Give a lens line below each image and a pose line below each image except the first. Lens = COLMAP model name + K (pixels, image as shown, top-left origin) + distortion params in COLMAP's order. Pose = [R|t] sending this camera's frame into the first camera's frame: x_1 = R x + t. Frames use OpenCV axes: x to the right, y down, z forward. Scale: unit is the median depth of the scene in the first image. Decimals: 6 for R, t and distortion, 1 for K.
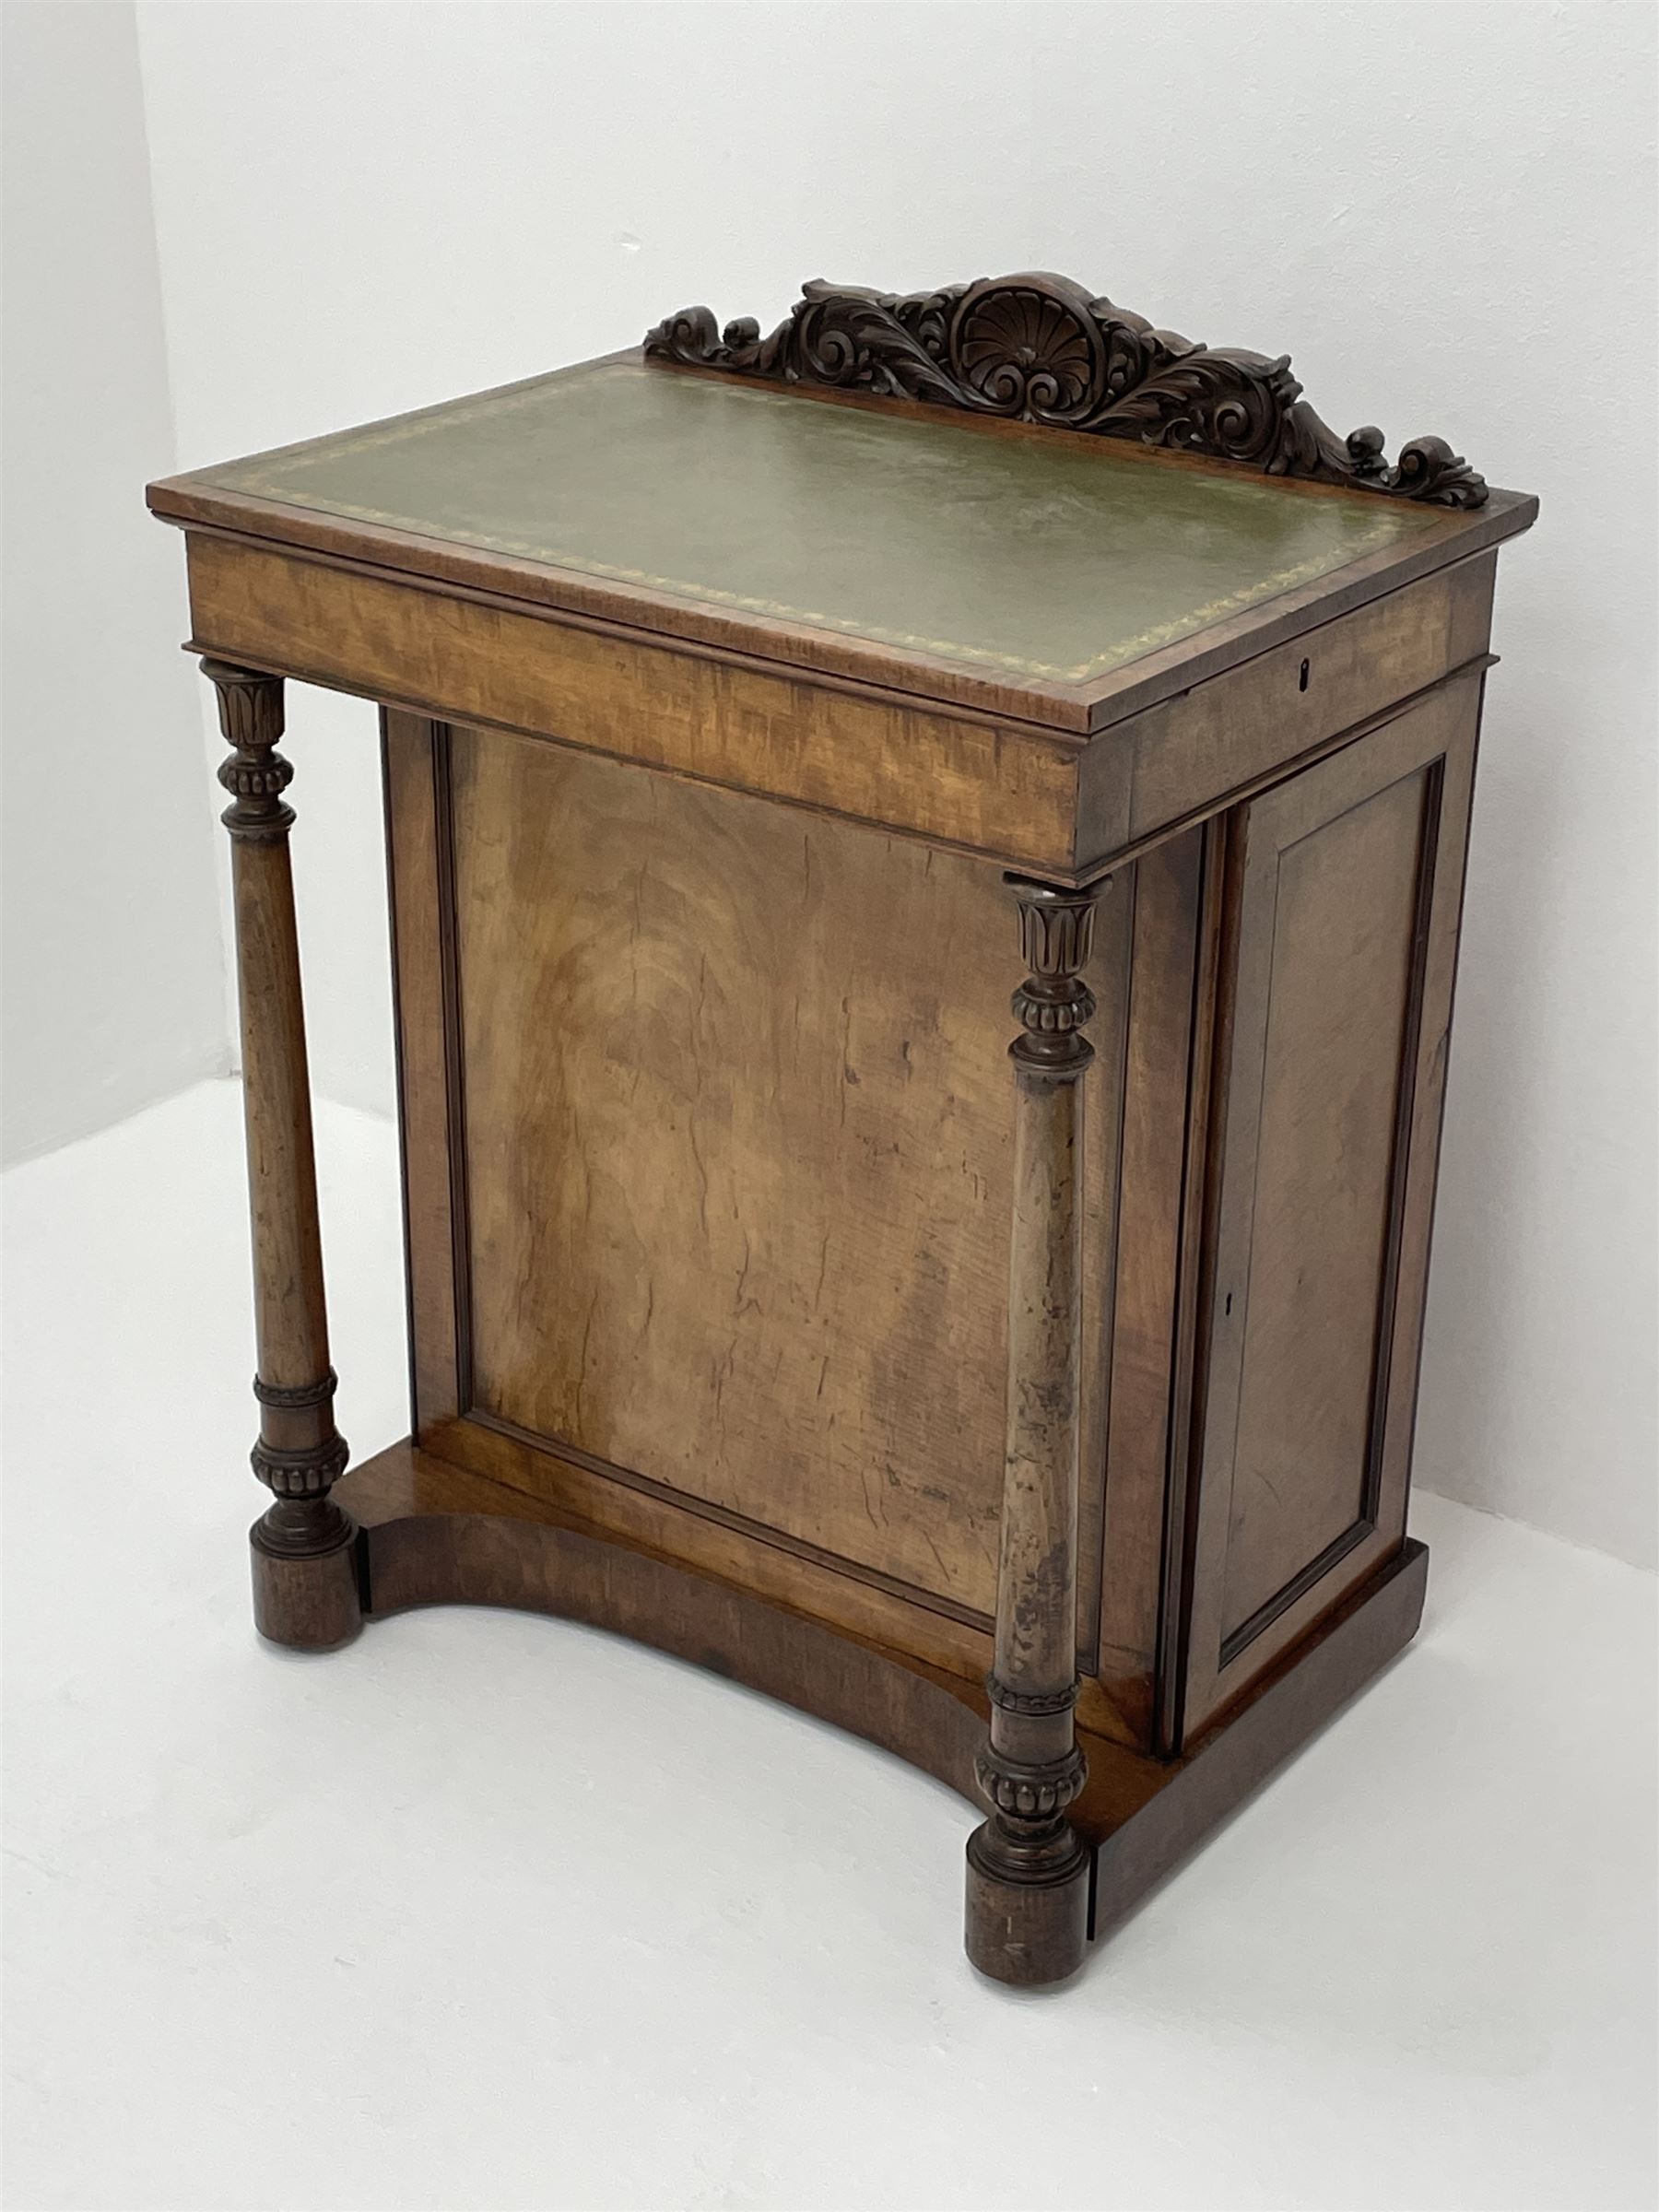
lens RADIAL K [[3543.4, 0, 846.4], [0, 3543.4, 1086.3], [0, 0, 1]] dist [0.162708, 0.000000]
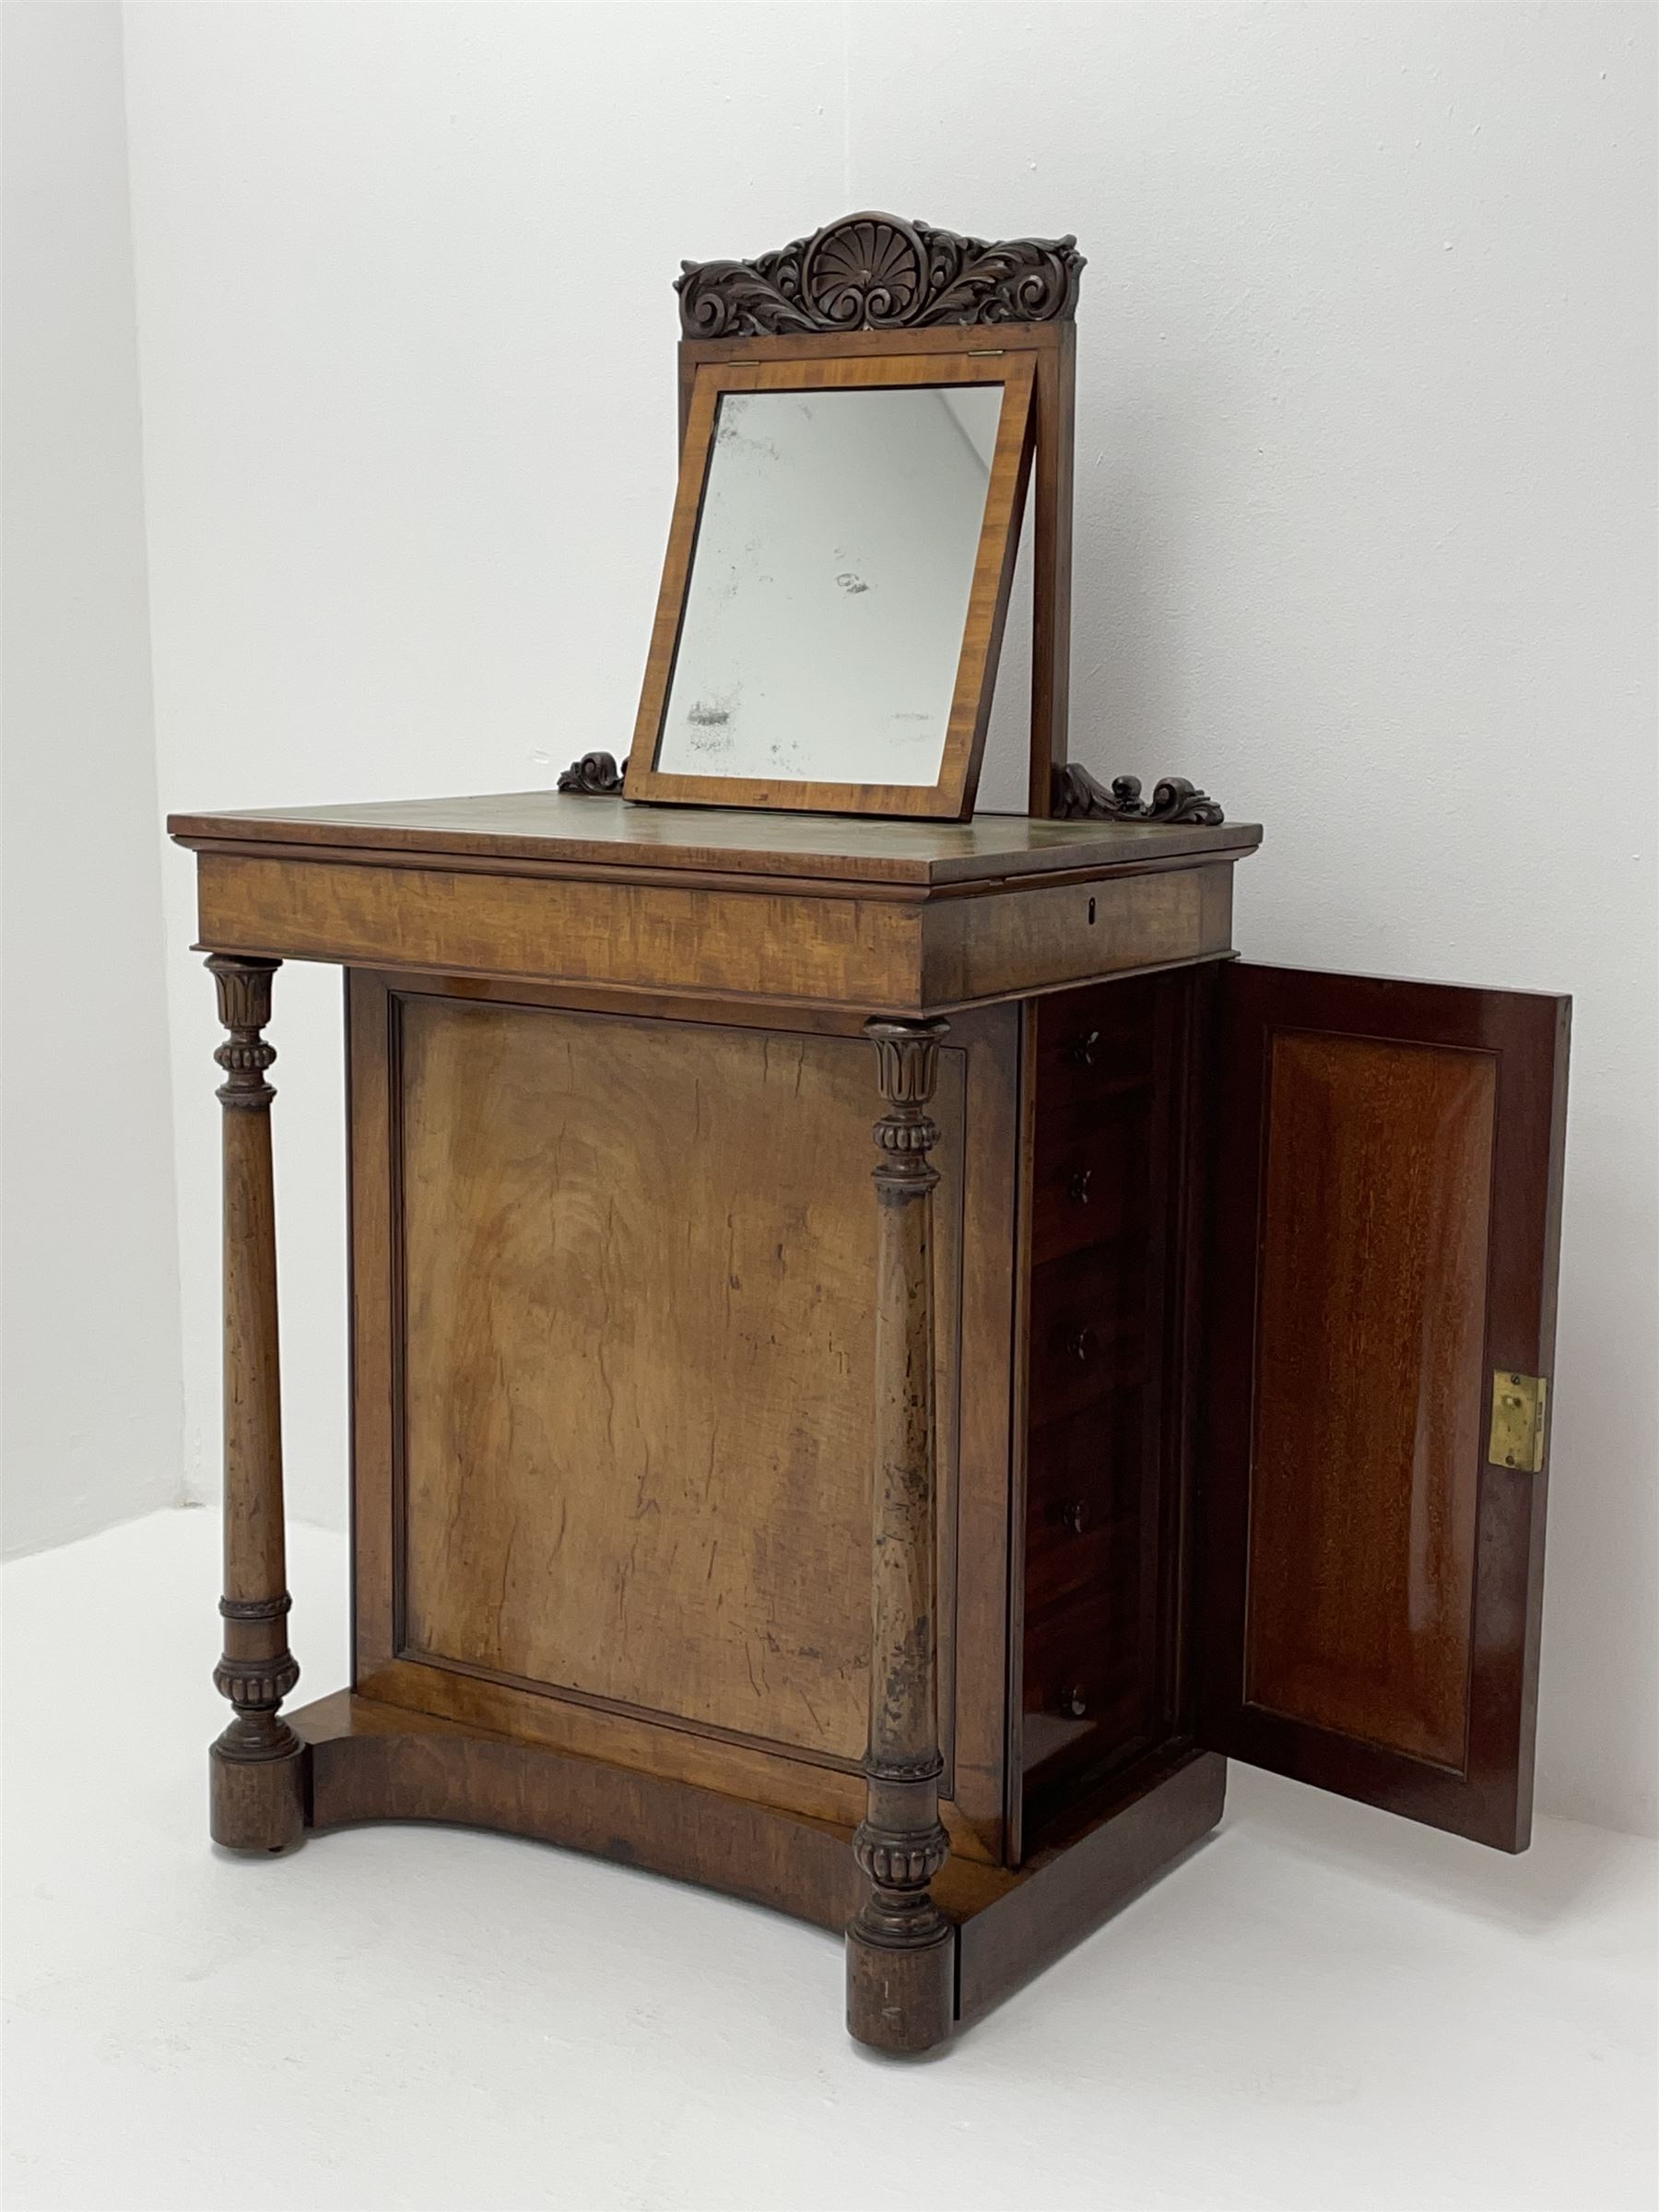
lens RADIAL K [[2980.2, 0, 848.4], [0, 2980.2, 1021.3], [0, 0, 1]] dist [0.112927, 0.000000]
pose [[0.997907, -0.008295, 0.064133, -0.024395], [0.026686, 0.956179, -0.291565, 0.207922], [-0.058904, 0.292666, 0.954399, -0.007001]]
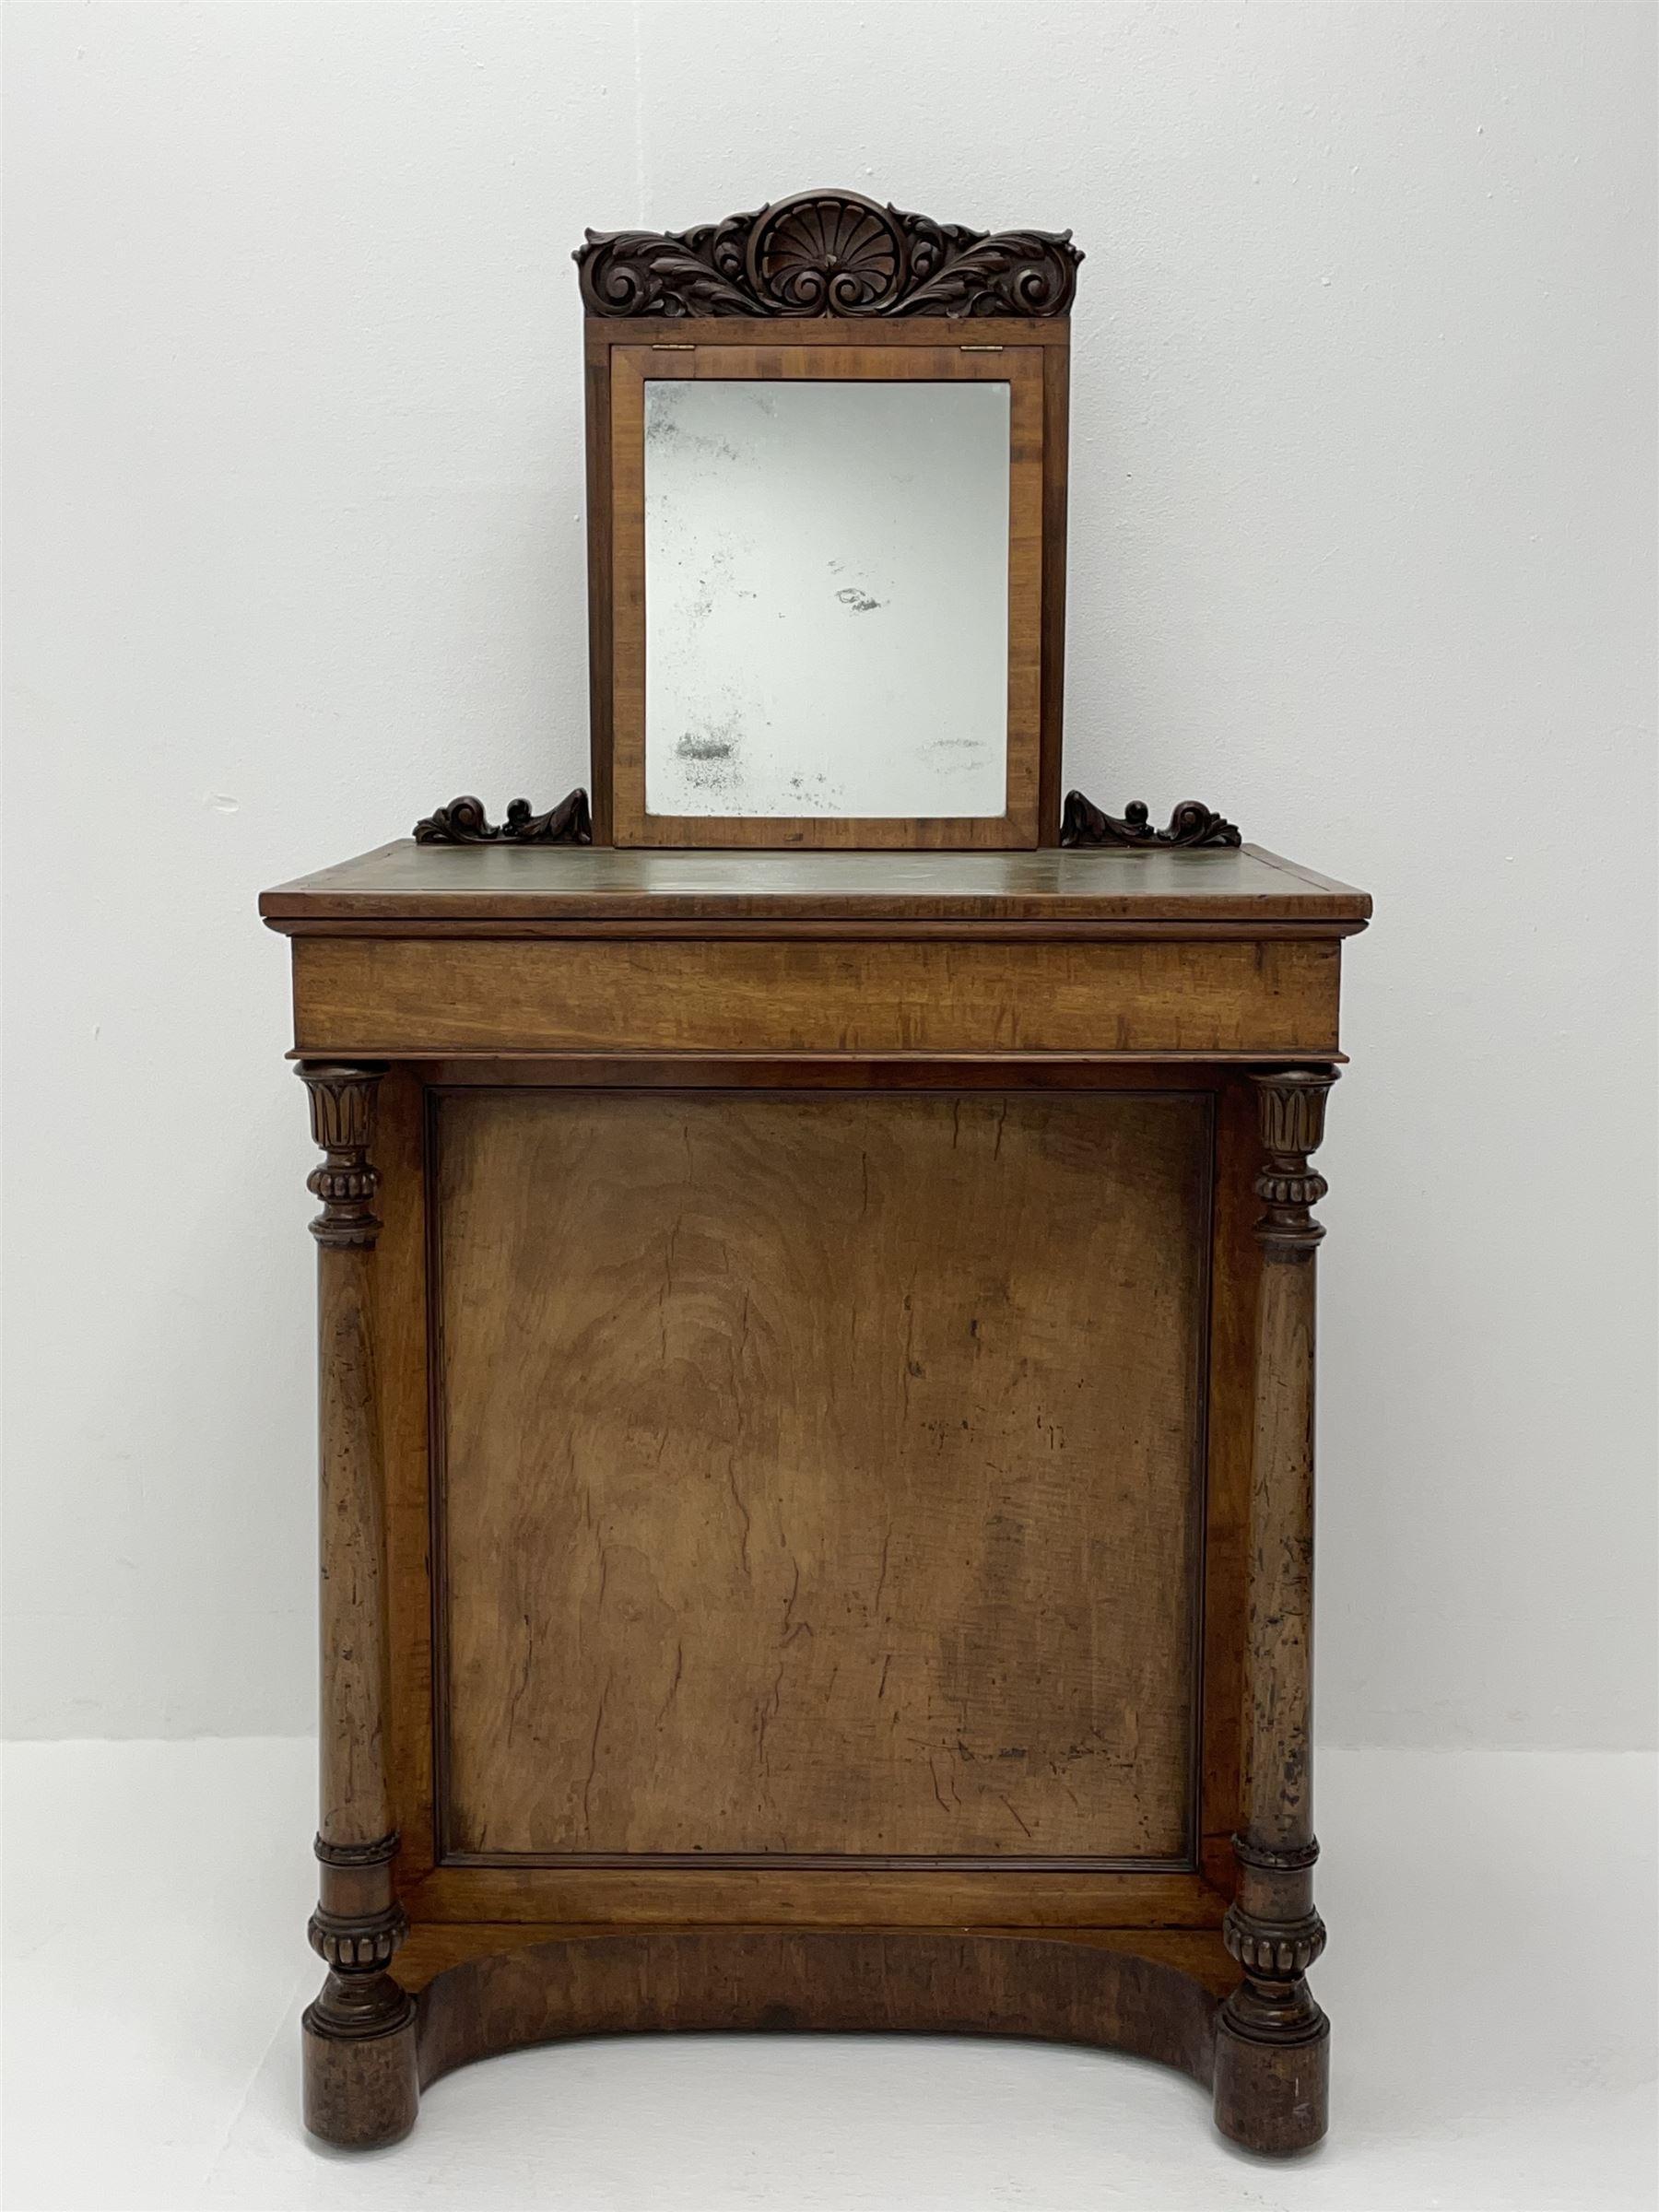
lens RADIAL K [[2715.0, 0, 847.9], [0, 2715.0, 1091.0], [0, 0, 1]] dist [0.113708, 0.000000]
pose [[0.813276, -0.100143, 0.573196, -0.486288], [0.248769, 0.950353, -0.186929, 0.067007], [-0.526019, 0.294618, 0.797812, 0.302055]]
